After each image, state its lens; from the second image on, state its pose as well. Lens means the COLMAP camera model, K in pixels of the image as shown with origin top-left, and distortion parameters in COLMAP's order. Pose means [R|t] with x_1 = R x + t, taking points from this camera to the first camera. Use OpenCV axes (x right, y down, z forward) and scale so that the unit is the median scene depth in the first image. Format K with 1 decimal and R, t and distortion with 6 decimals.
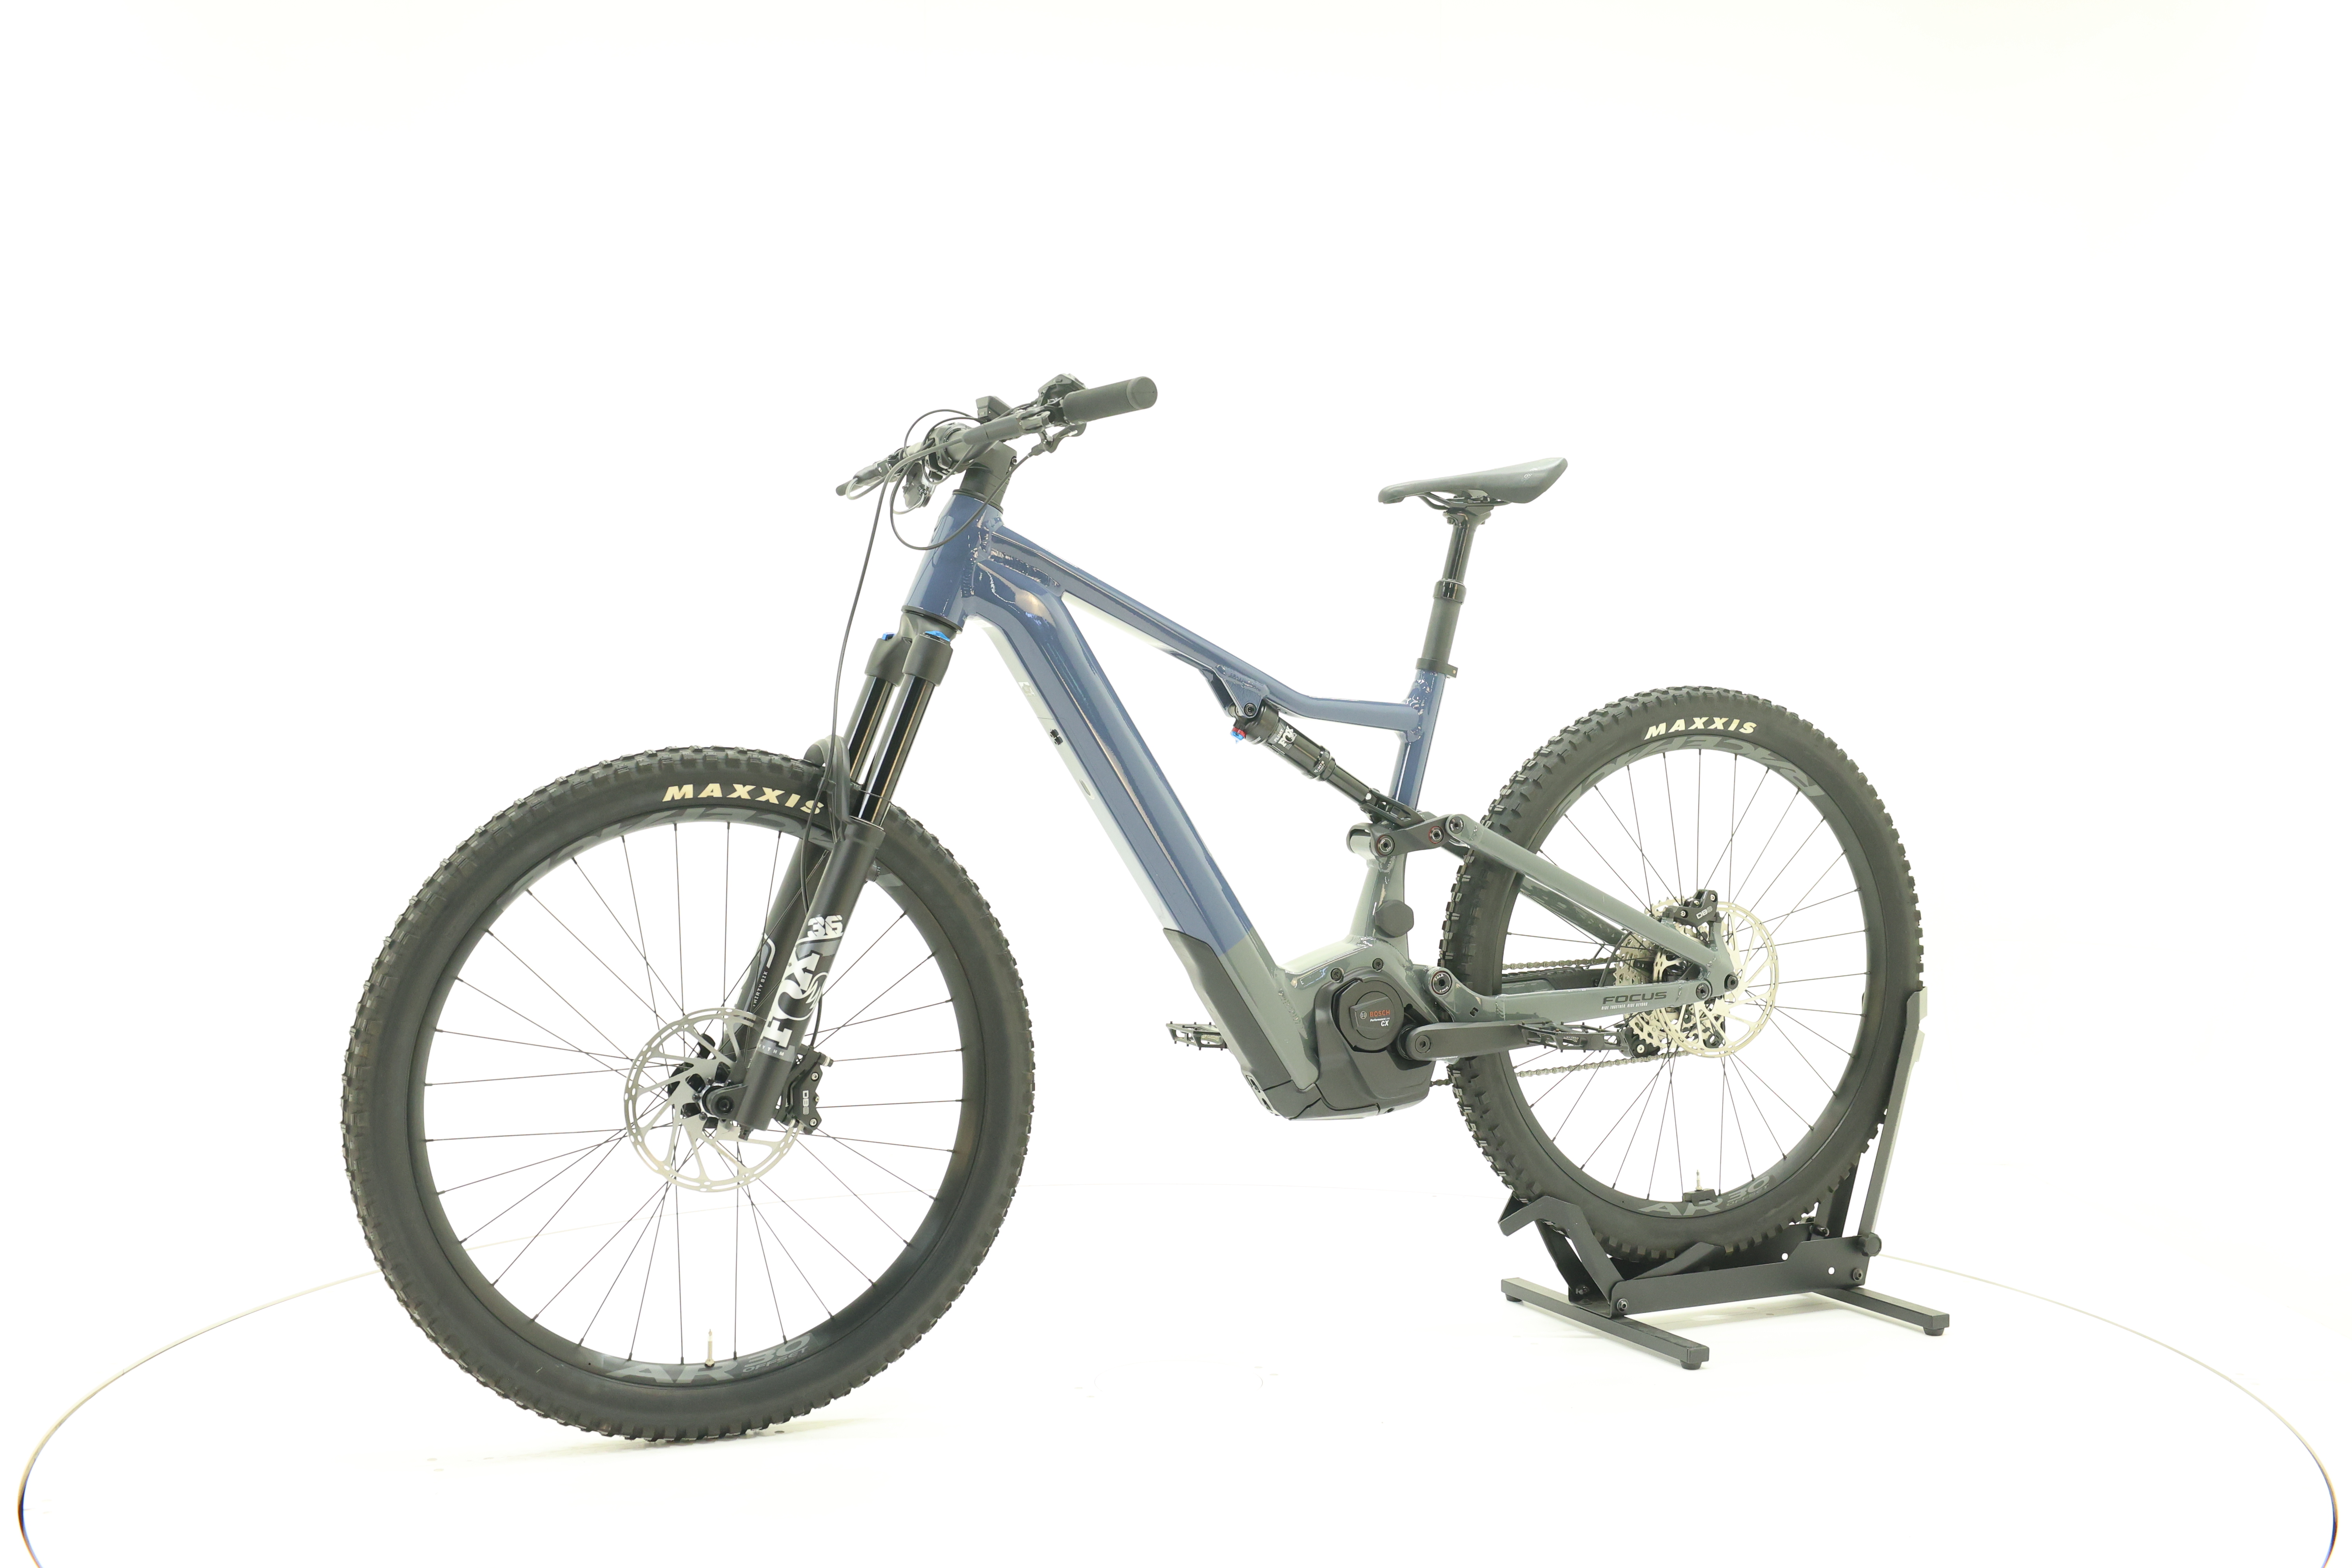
lens RADIAL K [[2510.8, 0, 1176.0], [0, 2510.8, 784.0], [0, 0, 1]] dist [0.000119, 0.023764]
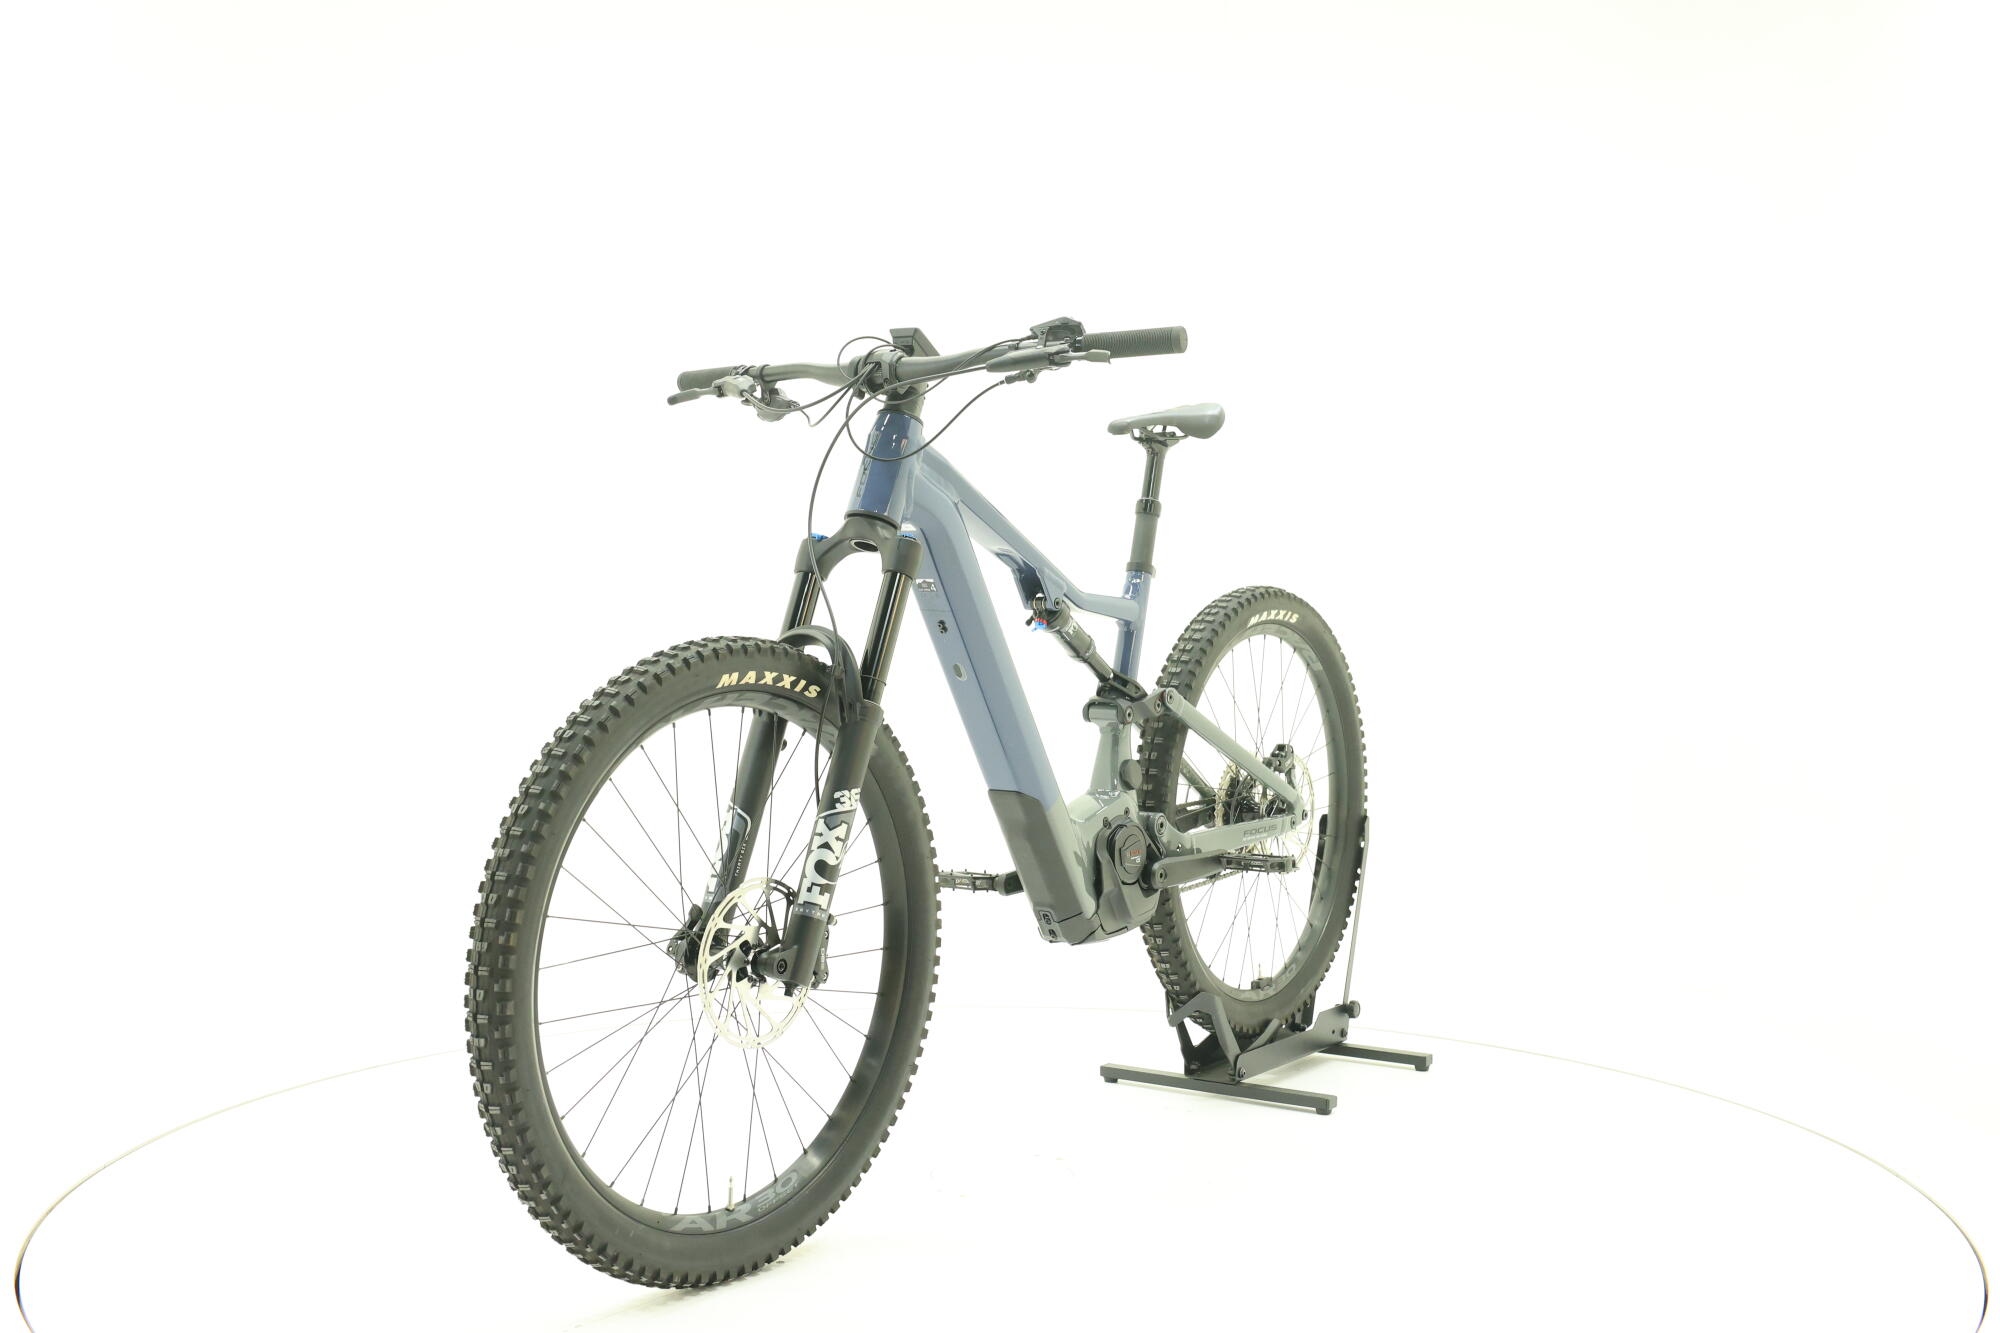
lens RADIAL K [[2135.0, 0, 1000.0], [0, 2135.0, 666.5], [0, 0, 1]] dist [0.000119, 0.023764]
pose [[0.865485, -0.011627, 0.500800, -0.481441], [0.010532, 0.999932, 0.005015, -0.004964], [-0.500824, 0.000934, 0.865549, 0.129965]]
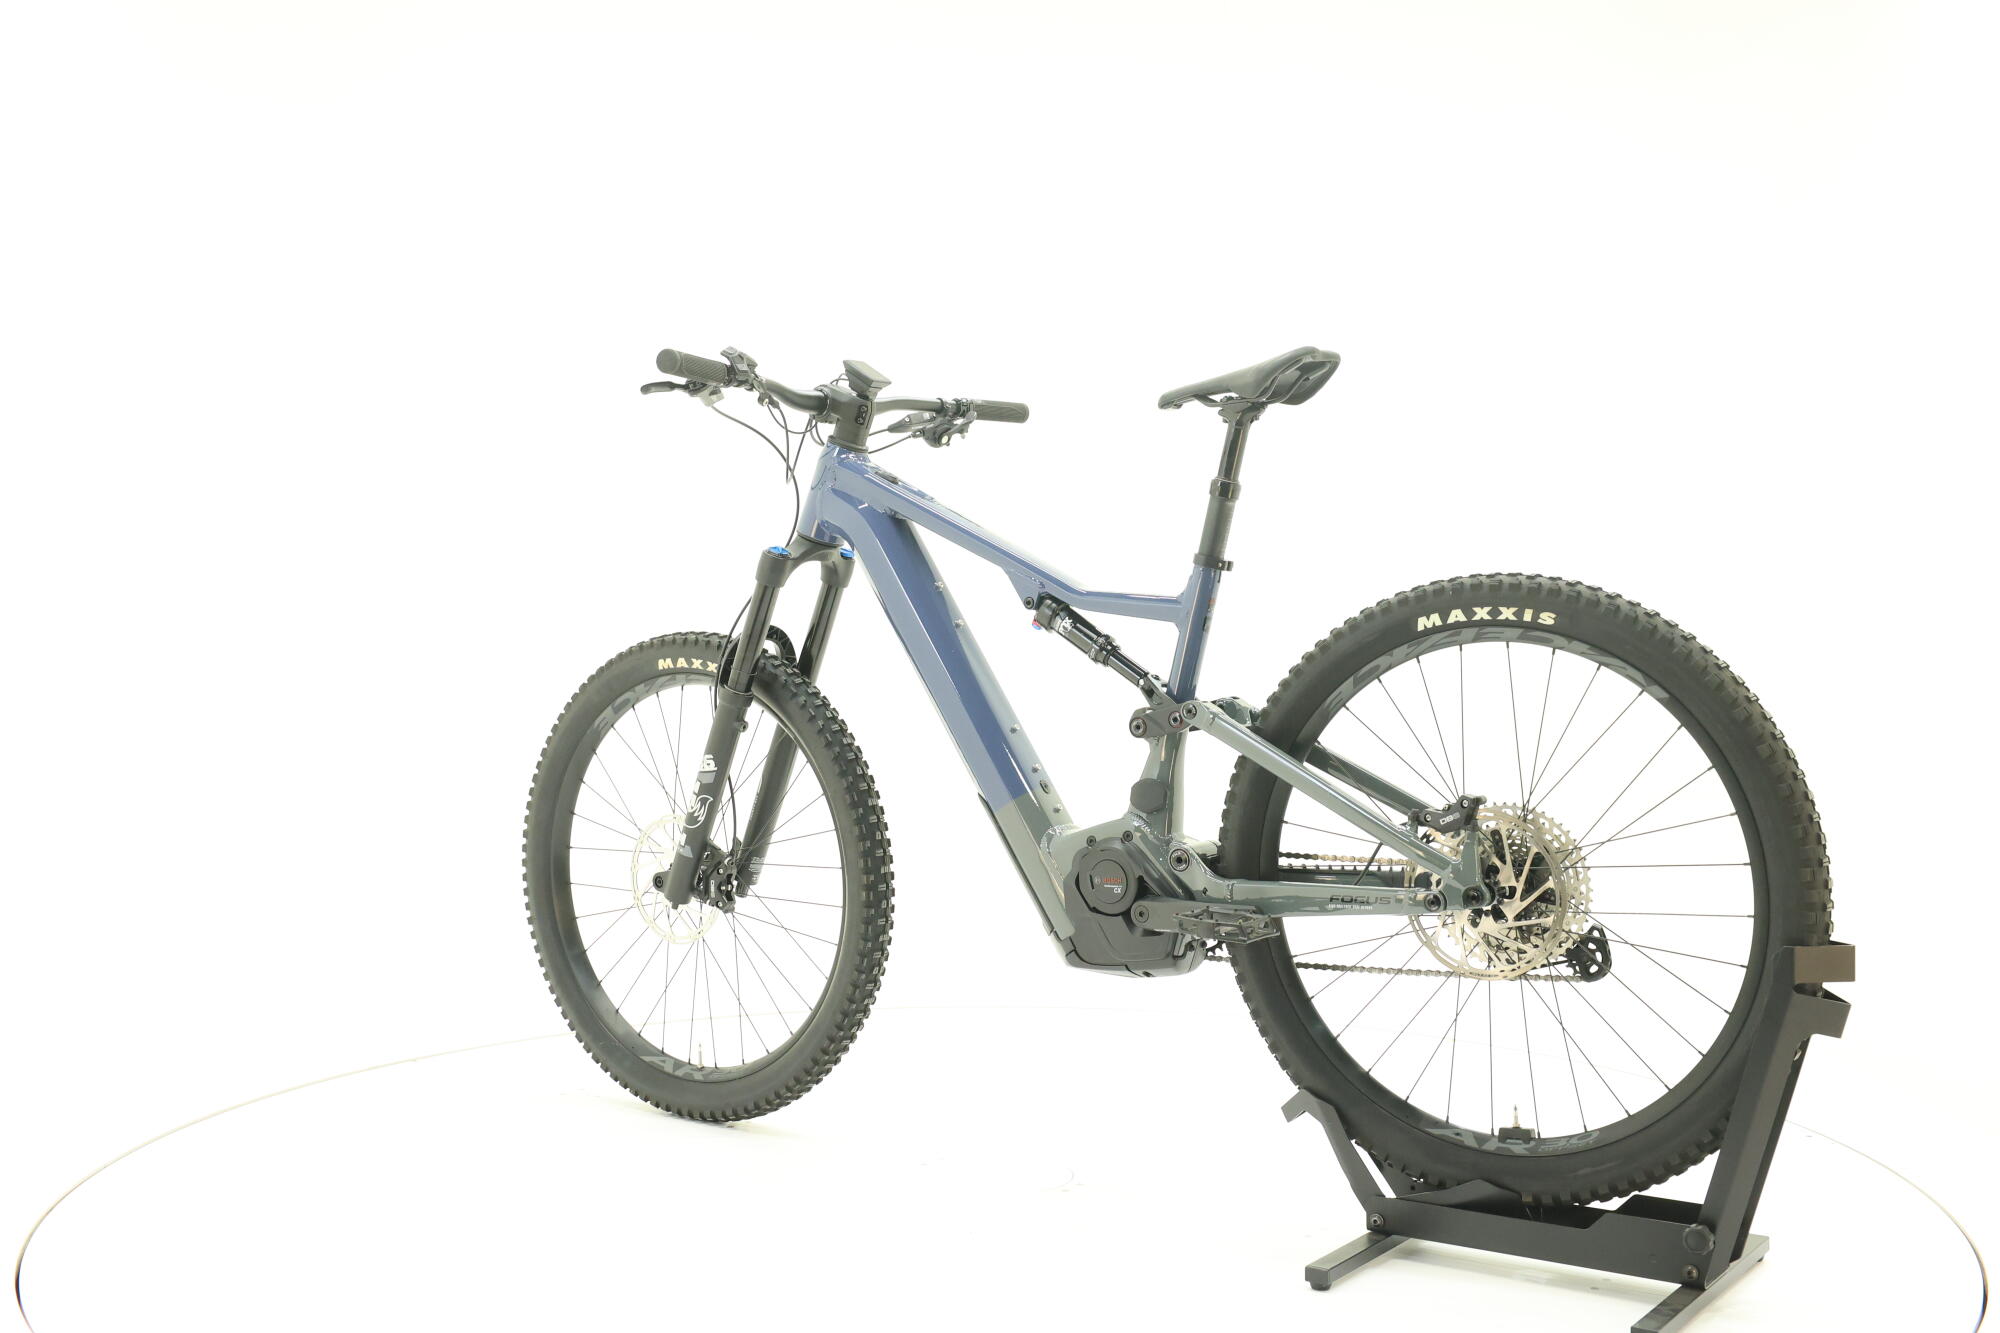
lens RADIAL K [[2135.0, 0, 1000.0], [0, 2135.0, 666.5], [0, 0, 1]] dist [0.000119, 0.023764]
pose [[0.500914, 0.015533, -0.865358, 0.832988], [-0.023269, 0.999719, 0.004475, -0.004392], [0.865184, 0.017894, 0.501135, 0.477810]]
